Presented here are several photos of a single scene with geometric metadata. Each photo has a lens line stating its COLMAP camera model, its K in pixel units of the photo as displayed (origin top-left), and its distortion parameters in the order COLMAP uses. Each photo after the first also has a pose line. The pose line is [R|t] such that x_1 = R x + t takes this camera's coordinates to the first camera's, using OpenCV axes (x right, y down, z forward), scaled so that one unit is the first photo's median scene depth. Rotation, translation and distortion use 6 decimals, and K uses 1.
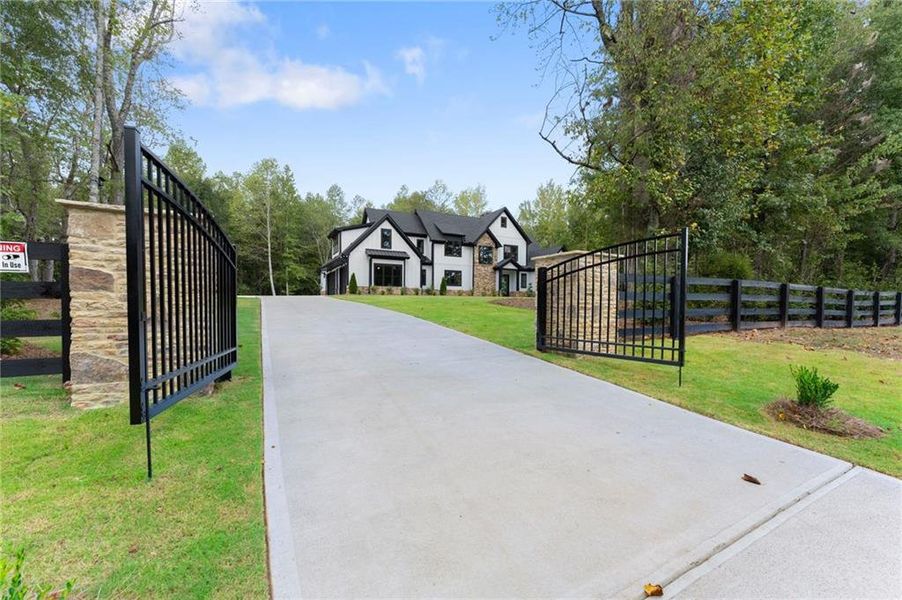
lens RADIAL K [[363.7, 0, 449.1], [0, 363.7, 309.4], [0, 0, 1]] dist [0.001823, -0.001231]
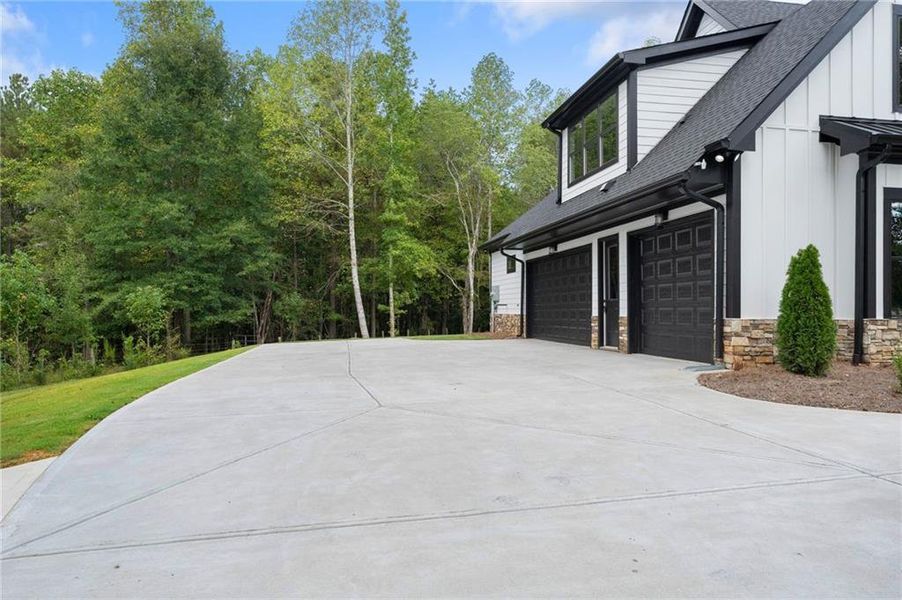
lens RADIAL K [[582.2, 0, 448.6], [0, 582.2, 296.2], [0, 0, 1]] dist [-0.003191, 0.002958]
pose [[0.956253, -0.011716, -0.292305, -0.269434], [0.002184, 0.999456, -0.032914, -0.055083], [0.292531, 0.030835, 0.955759, 0.554443]]
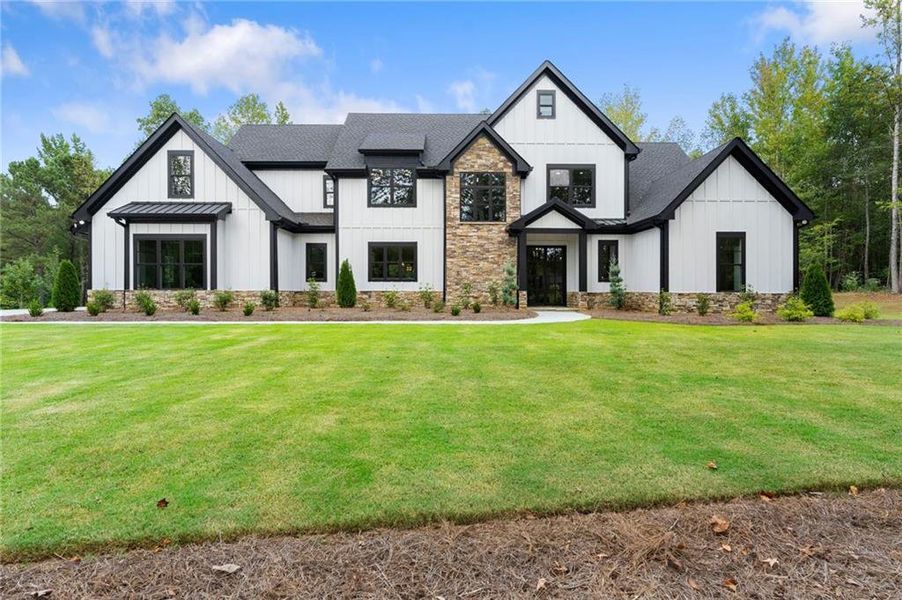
lens RADIAL K [[421.3, 0, 466.7], [0, 421.3, 282.0], [0, 0, 1]] dist [-0.002151, -0.000470]
pose [[0.891290, -0.013312, -0.453238, 0.282301], [-0.002044, 0.999441, -0.033373, -0.048191], [0.453429, 0.030671, 0.890765, 0.618013]]
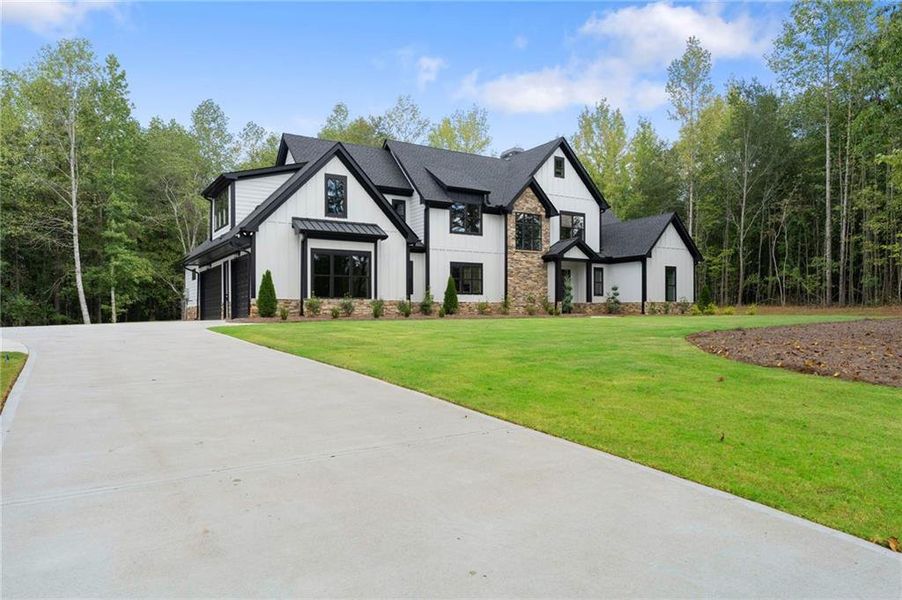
lens RADIAL K [[596.5, 0, 445.2], [0, 596.5, 308.9], [0, 0, 1]] dist [0.001299, 0.002548]
pose [[0.995973, -0.014412, 0.088490, -0.088021], [0.016793, 0.999515, -0.026220, -0.024041], [-0.088069, 0.027601, 0.995732, 0.199876]]
